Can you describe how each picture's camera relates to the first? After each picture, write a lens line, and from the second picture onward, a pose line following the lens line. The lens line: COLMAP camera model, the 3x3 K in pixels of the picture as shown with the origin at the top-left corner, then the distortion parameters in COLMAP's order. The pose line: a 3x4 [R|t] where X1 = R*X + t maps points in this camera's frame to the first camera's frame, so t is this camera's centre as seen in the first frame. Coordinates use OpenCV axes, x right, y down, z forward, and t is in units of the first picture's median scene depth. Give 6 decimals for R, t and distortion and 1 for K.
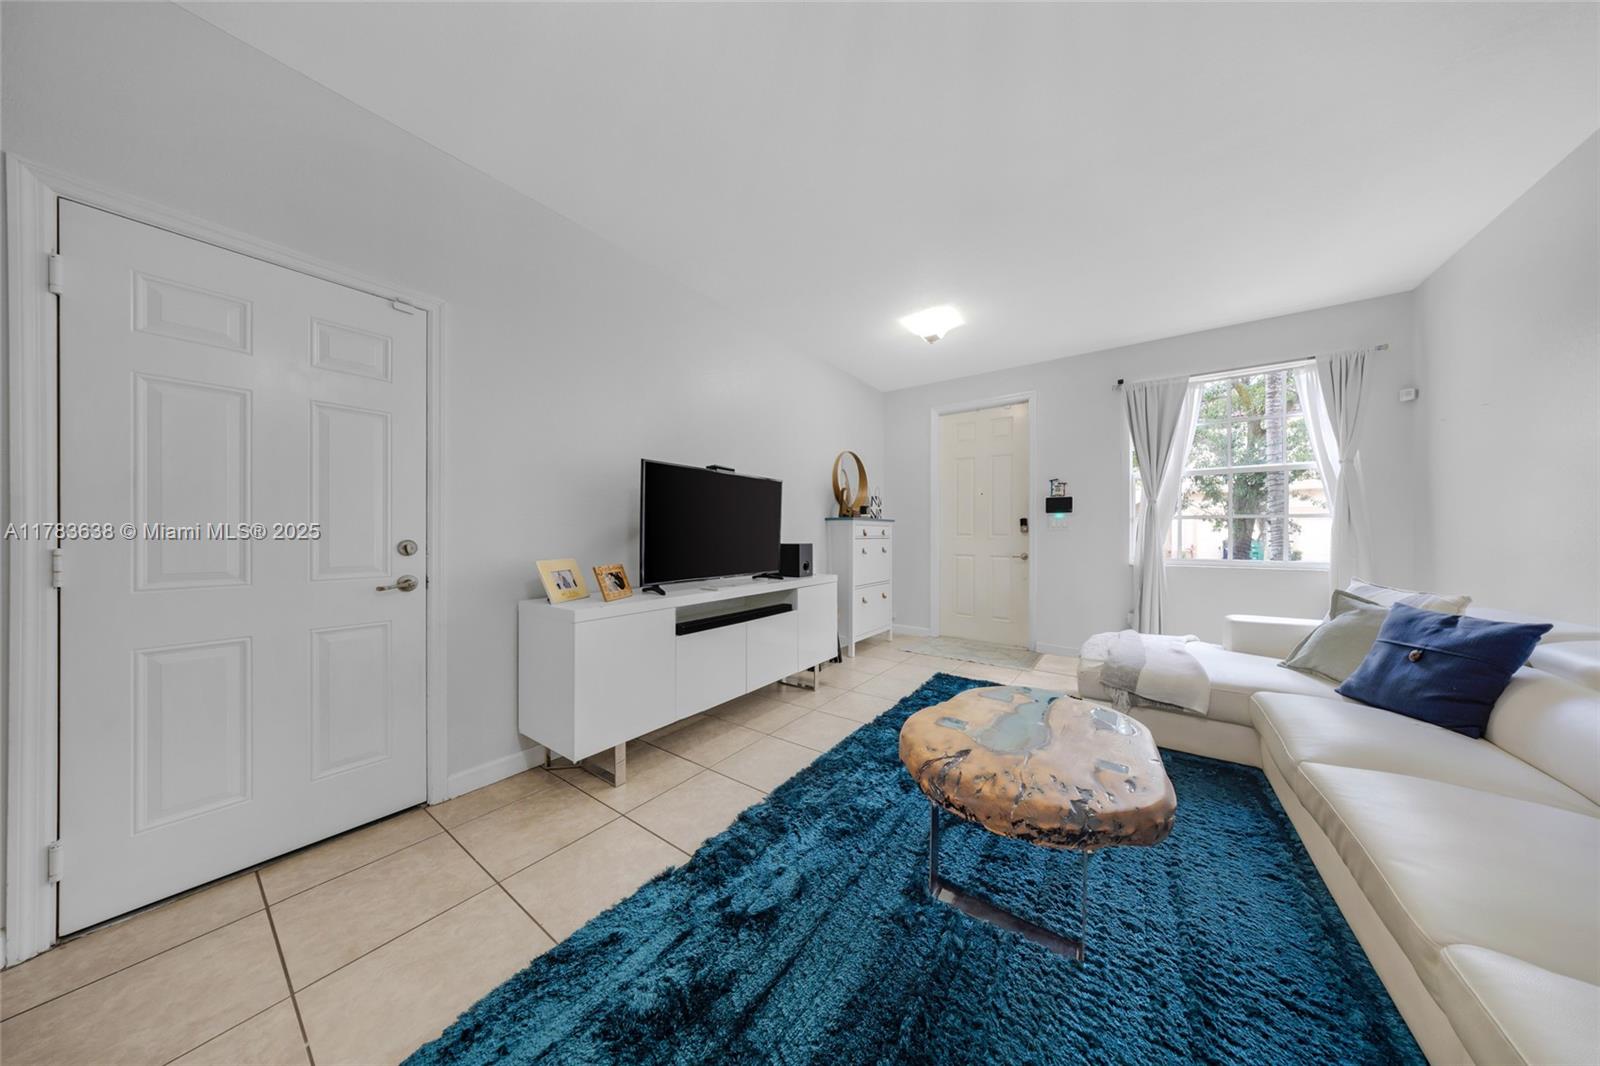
lens RADIAL K [[464.8, 0, 800.0], [0, 464.8, 533.0], [0, 0, 1]] dist [-0.000036, -0.000016]
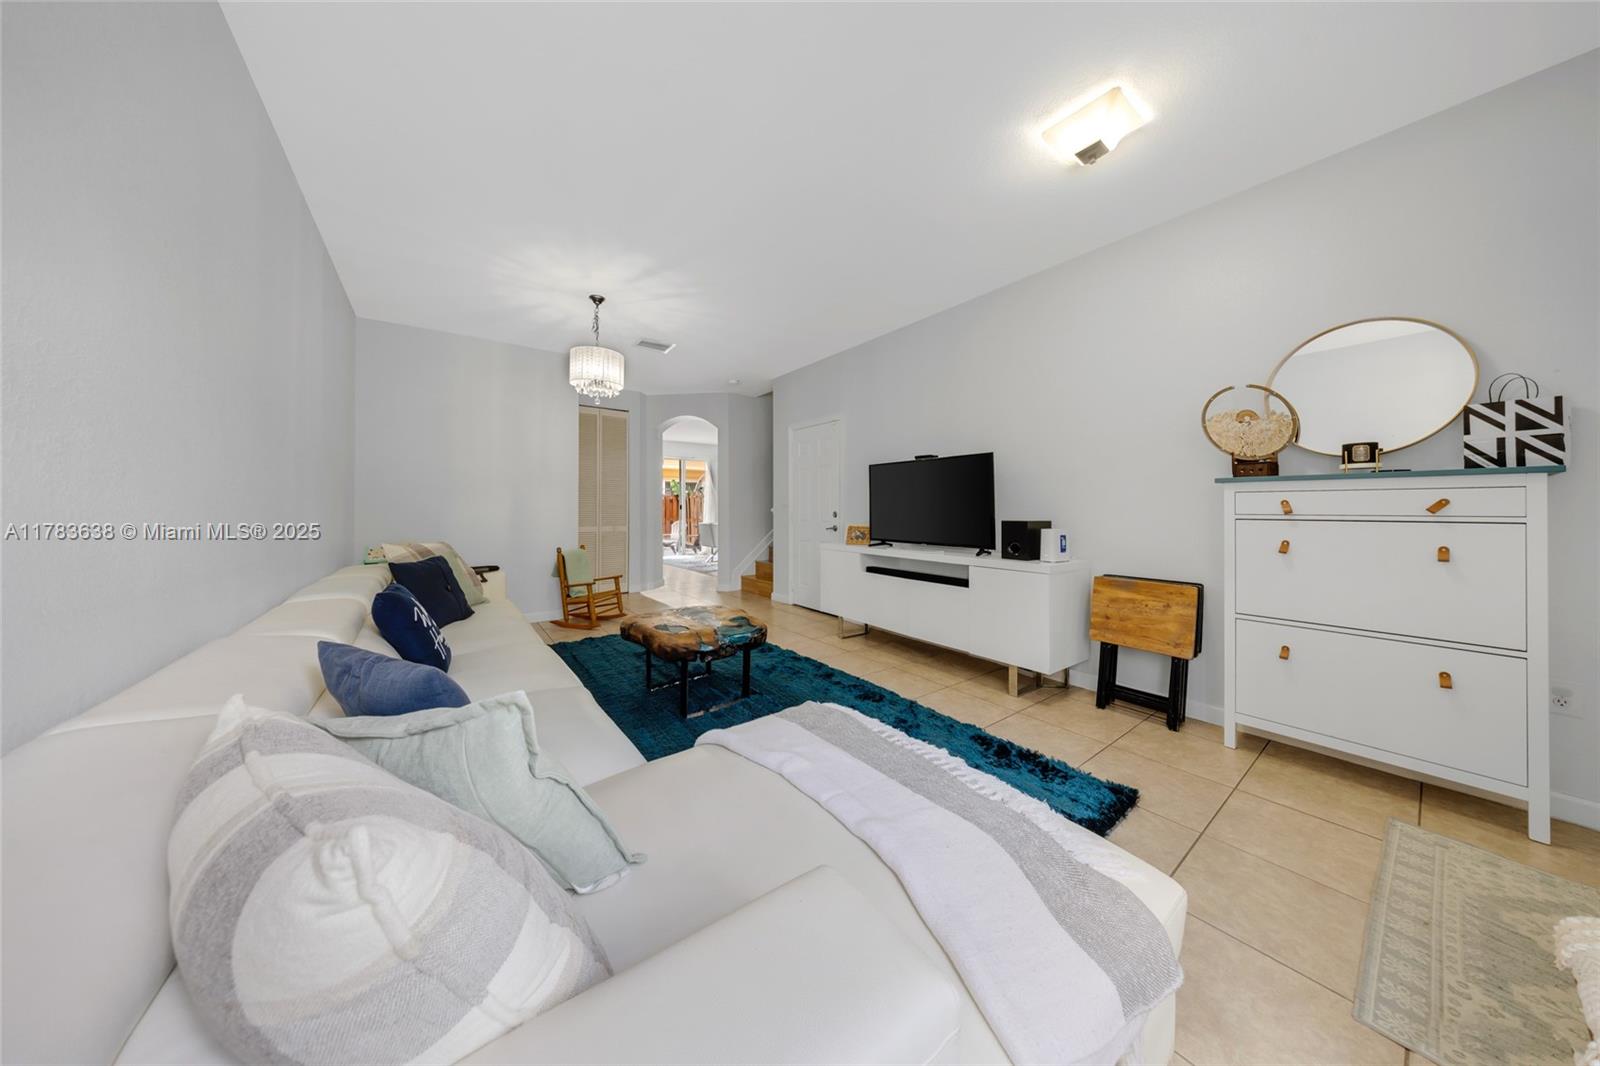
lens RADIAL K [[472.8, 0, 775.9], [0, 472.8, 505.9], [0, 0, 1]] dist [0.000172, -0.000001]
pose [[-0.326668, -0.005766, -0.945121, 1.026318], [0.003245, 0.999969, -0.007222, 0.002311], [0.945133, -0.005427, -0.326639, 0.919478]]
